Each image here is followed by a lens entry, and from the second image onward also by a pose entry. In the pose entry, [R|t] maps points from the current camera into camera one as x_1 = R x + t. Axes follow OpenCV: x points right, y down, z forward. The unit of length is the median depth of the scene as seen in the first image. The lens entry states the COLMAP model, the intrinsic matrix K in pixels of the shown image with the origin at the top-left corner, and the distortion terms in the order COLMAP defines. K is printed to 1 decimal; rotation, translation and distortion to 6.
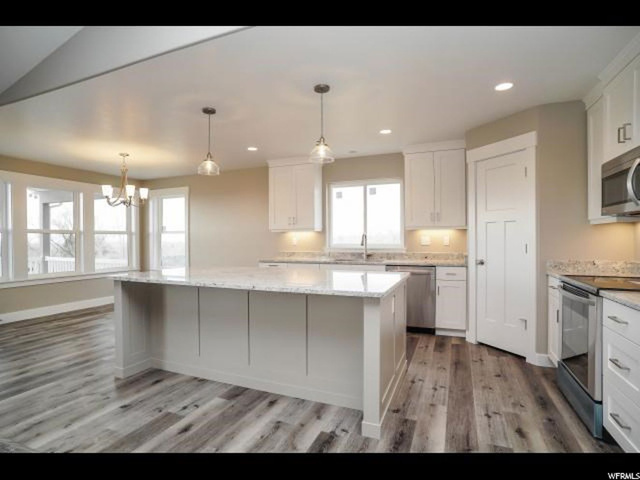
lens RADIAL K [[337.1, 0, 308.3], [0, 337.1, 240.4], [0, 0, 1]] dist [-0.042120, 0.009486]
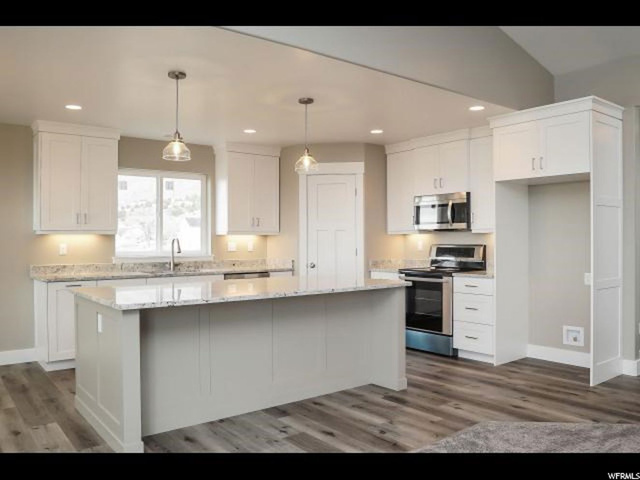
lens RADIAL K [[512.4, 0, 305.8], [0, 512.4, 236.8], [0, 0, 1]] dist [-0.092584, 0.006346]
pose [[0.491779, 0.009943, 0.870664, -0.812124], [0.006875, 0.999859, -0.015301, -0.003076], [-0.870693, 0.013511, 0.491641, 0.137214]]
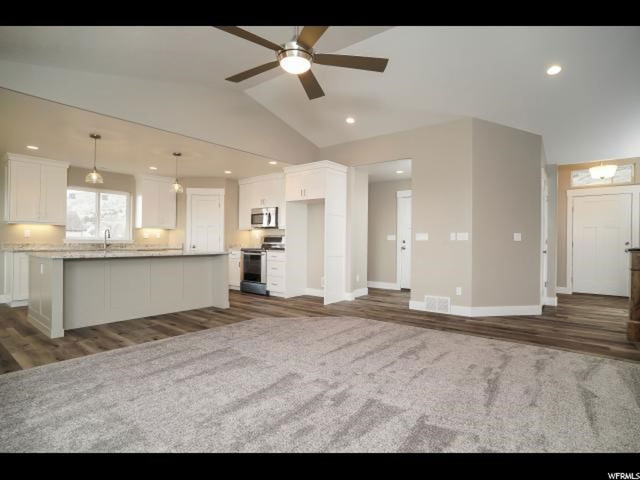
lens RADIAL K [[337.1, 0, 314.9], [0, 337.1, 239.6], [0, 0, 1]] dist [-0.042120, 0.009486]
pose [[0.276764, 0.015071, 0.960820, -0.967155], [-0.004645, 0.999886, -0.014346, 0.041021], [-0.960927, -0.000492, 0.276803, -0.192460]]
